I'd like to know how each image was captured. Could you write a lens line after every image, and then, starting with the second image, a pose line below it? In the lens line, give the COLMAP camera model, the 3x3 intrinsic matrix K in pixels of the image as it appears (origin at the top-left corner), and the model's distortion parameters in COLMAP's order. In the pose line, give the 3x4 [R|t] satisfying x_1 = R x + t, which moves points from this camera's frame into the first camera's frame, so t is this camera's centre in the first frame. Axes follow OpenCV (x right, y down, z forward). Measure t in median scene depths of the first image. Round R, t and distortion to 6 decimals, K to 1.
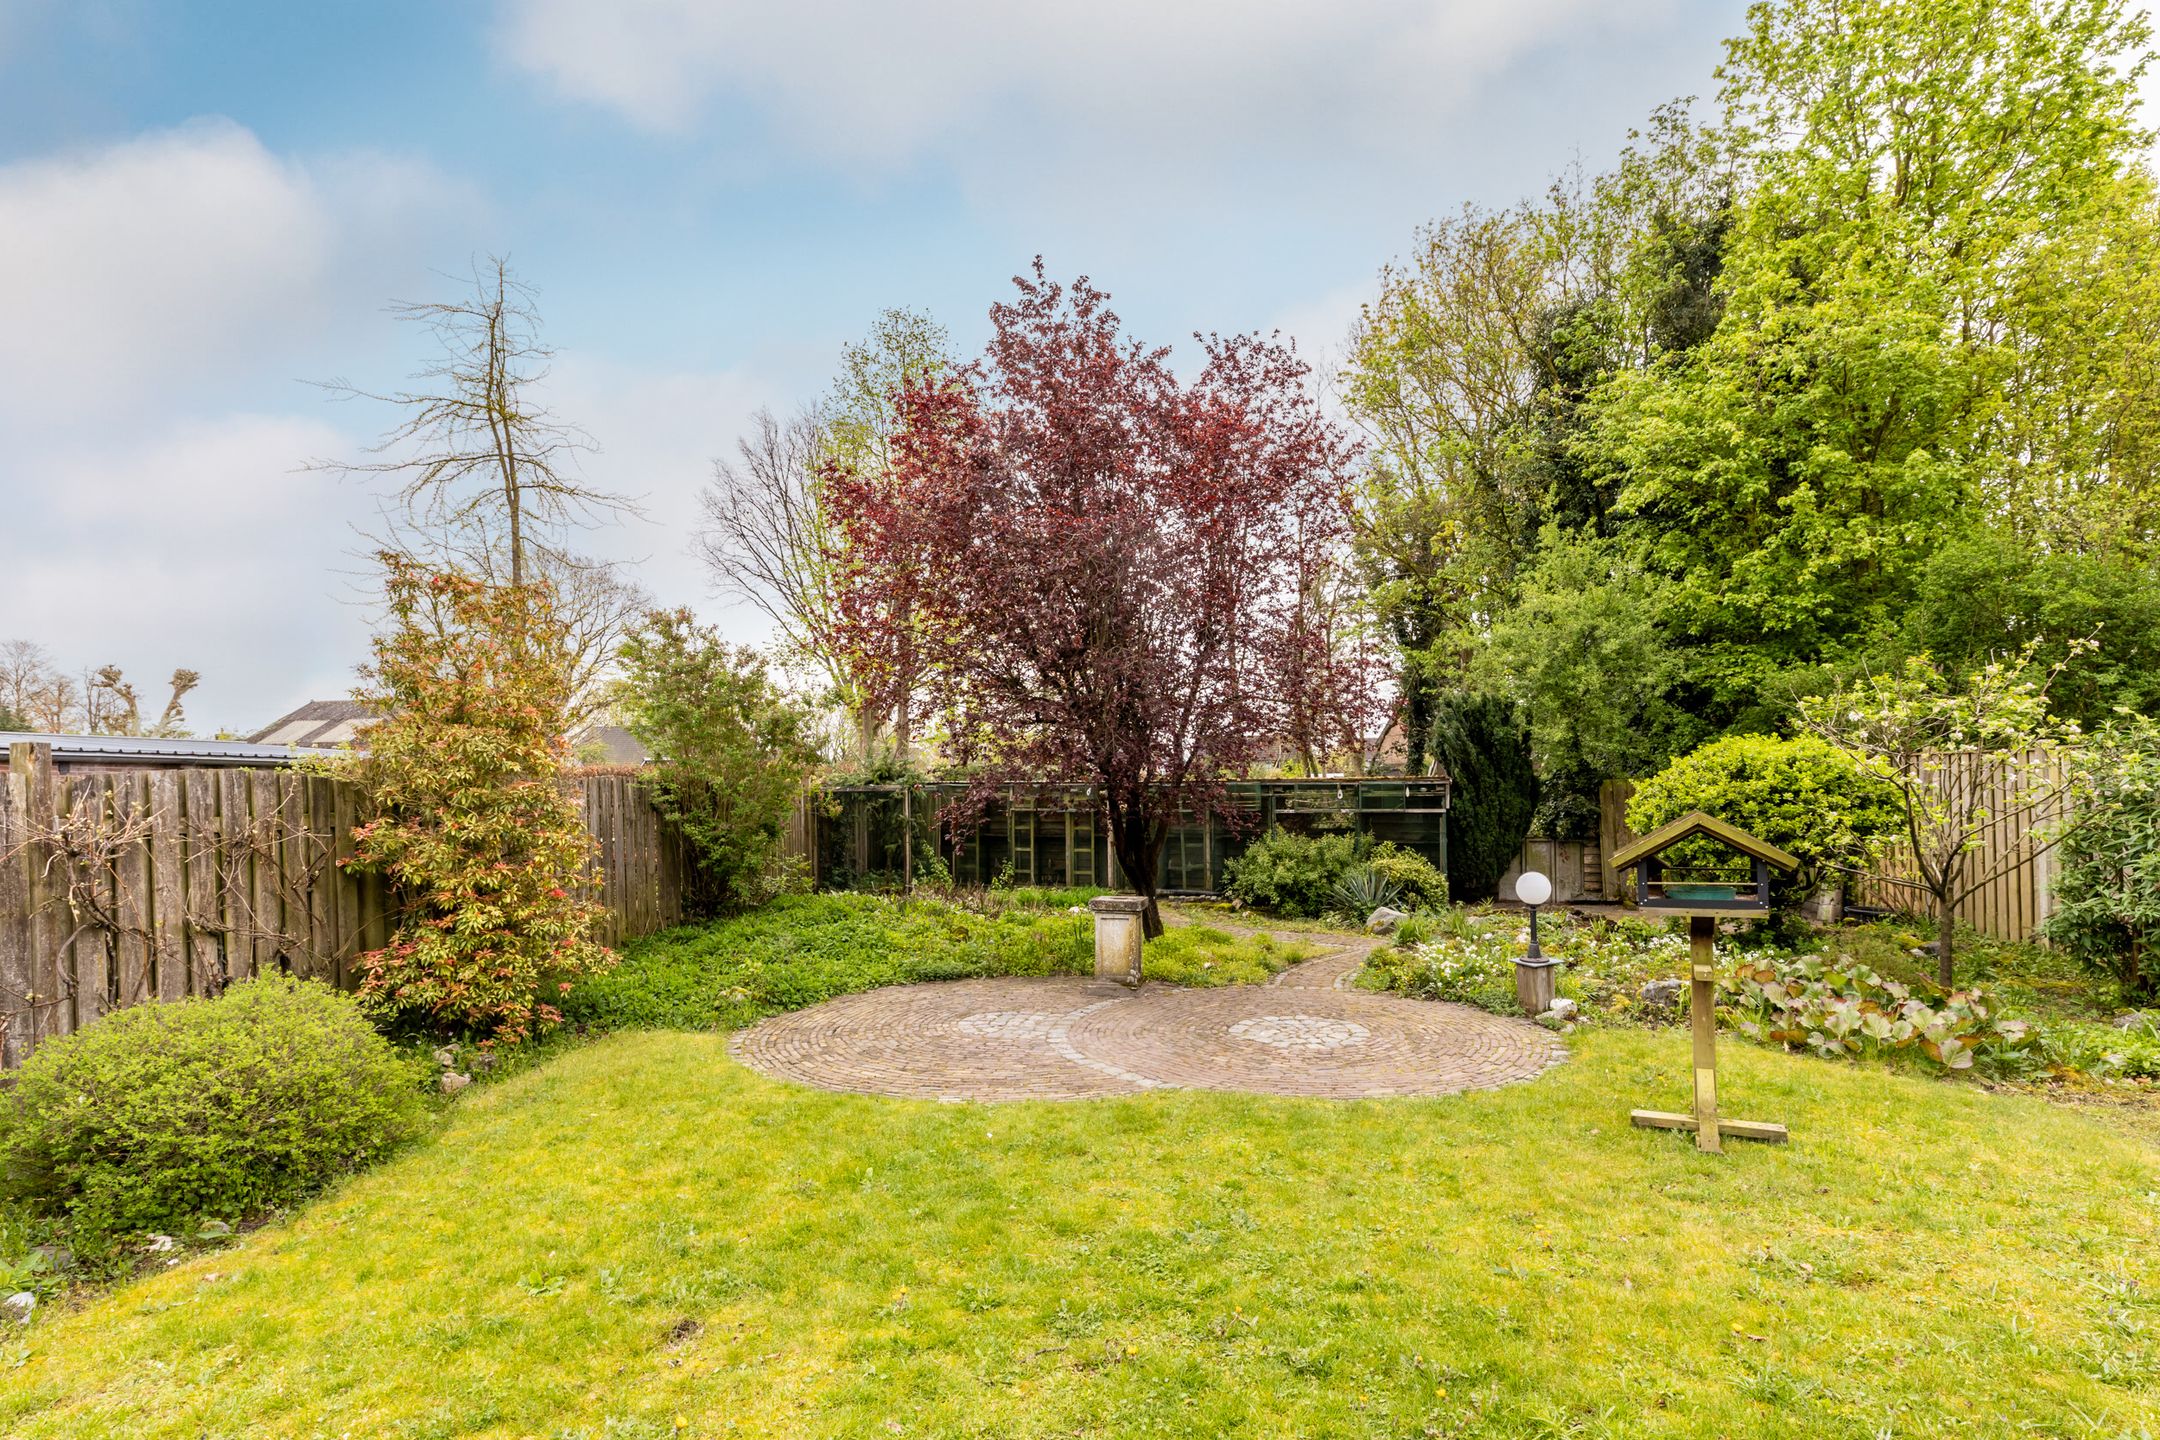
lens RADIAL K [[1025.0, 0, 1109.9], [0, 1025.0, 770.8], [0, 0, 1]] dist [0.012392, 0.000572]
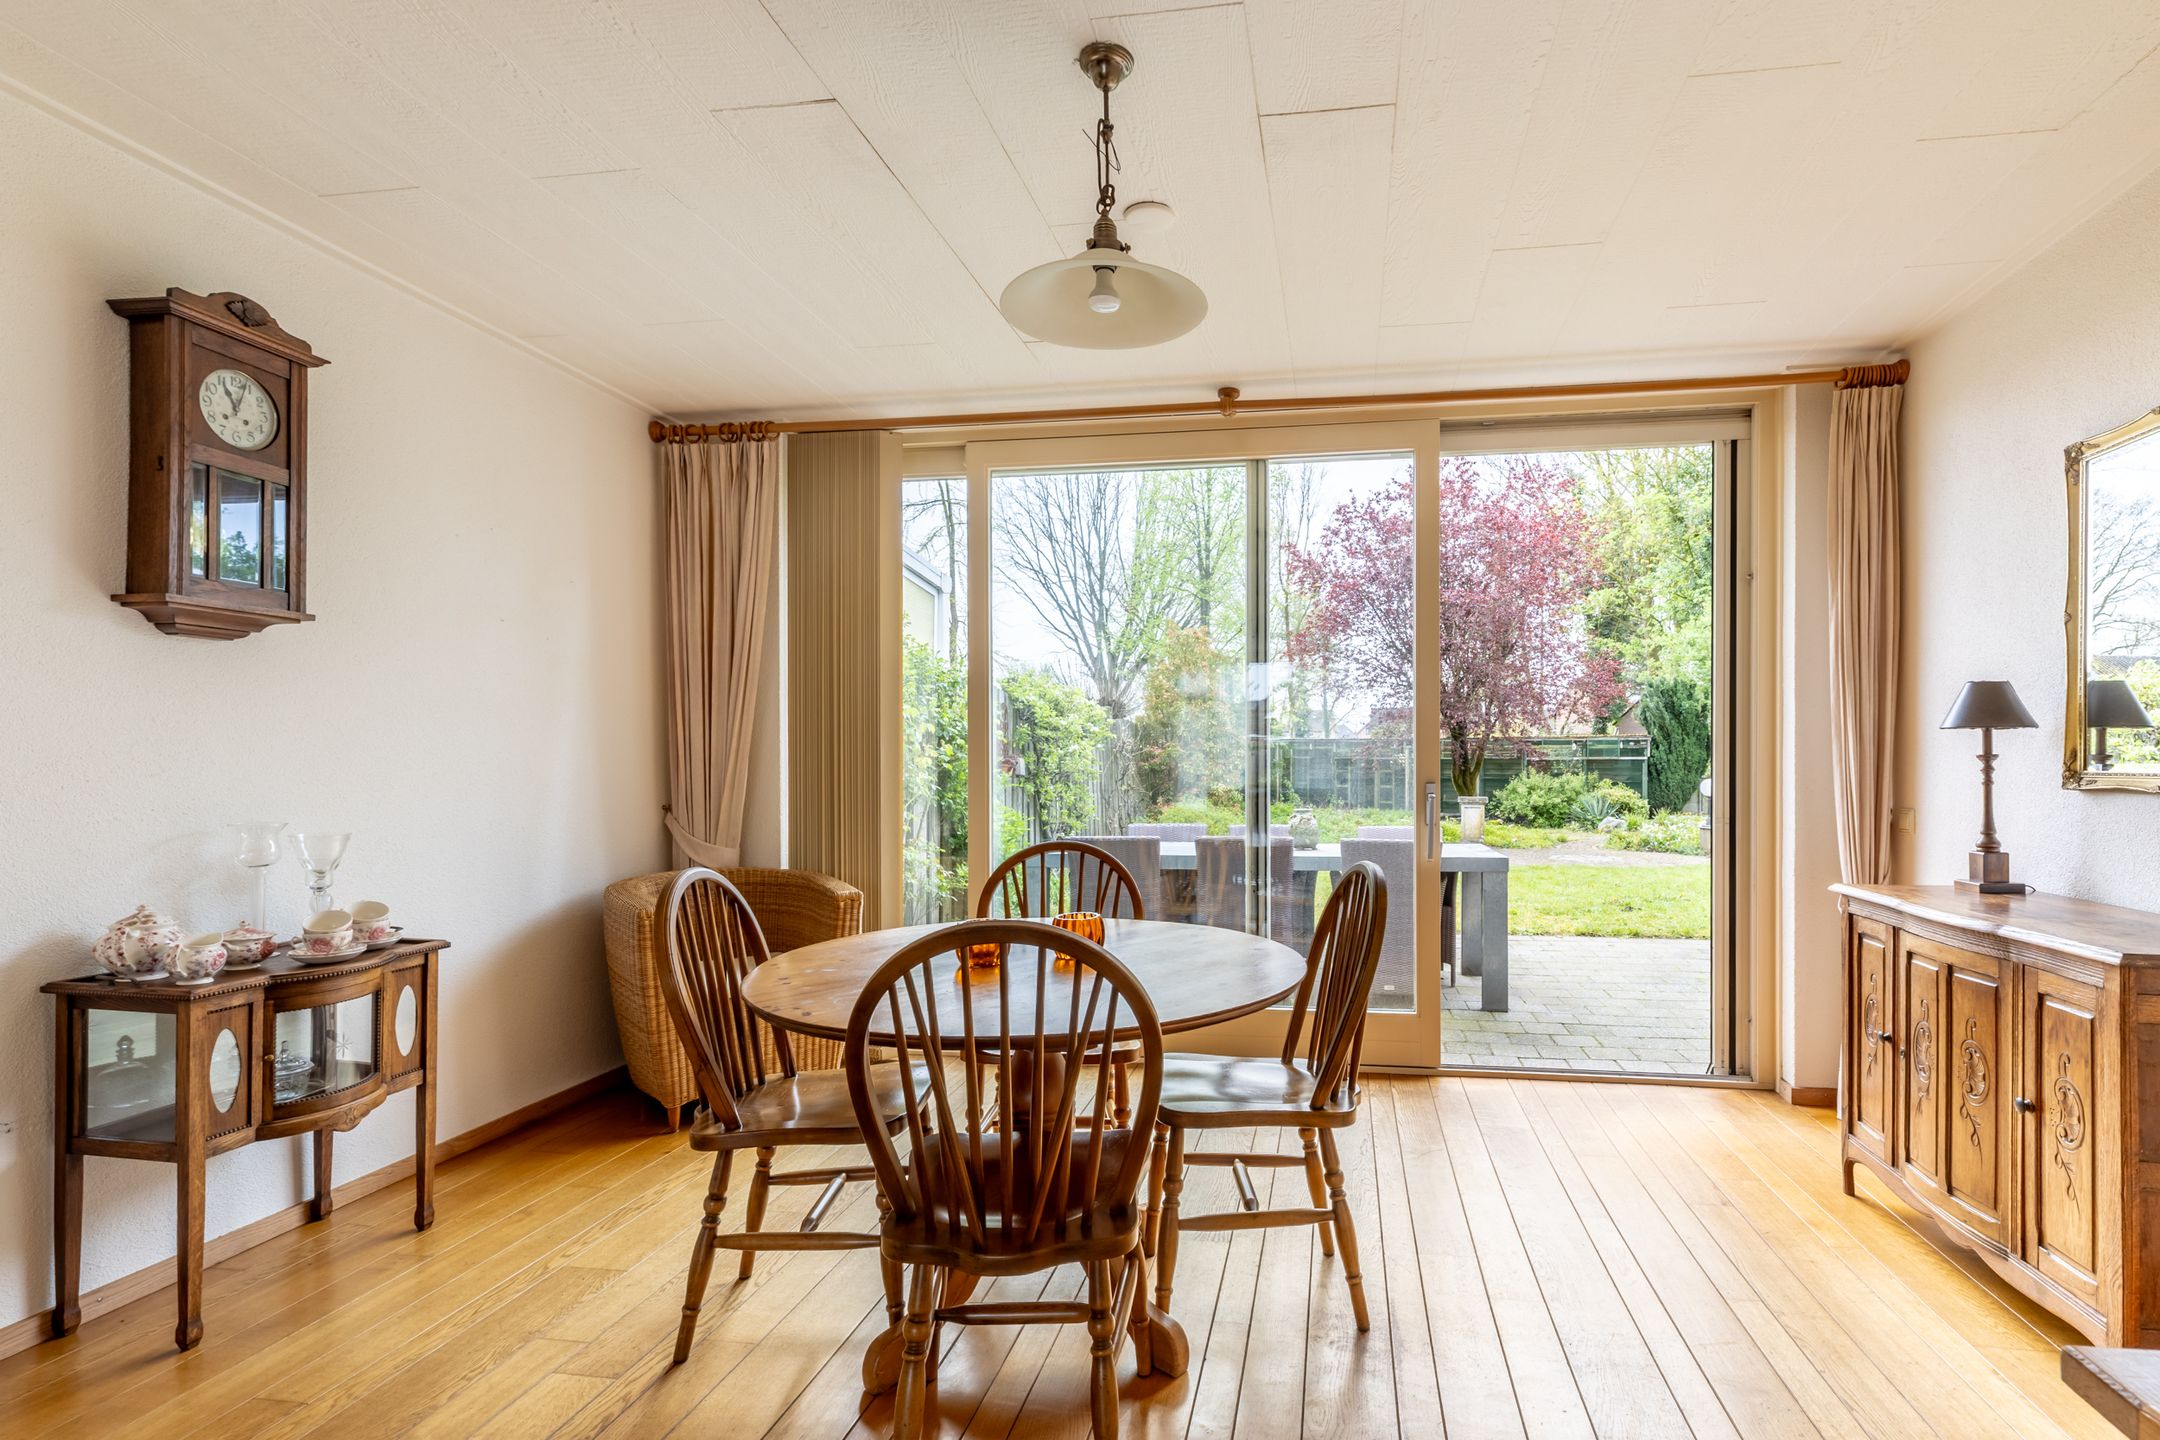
lens RADIAL K [[1034.0, 0, 1206.1], [0, 1034.0, 775.3], [0, 0, 1]] dist [0.000459, 0.000067]
pose [[0.998373, 0.004813, -0.056826, -0.225039], [-0.003019, 0.999495, 0.031629, 0.019001], [0.056949, -0.031406, 0.997883, -0.528101]]
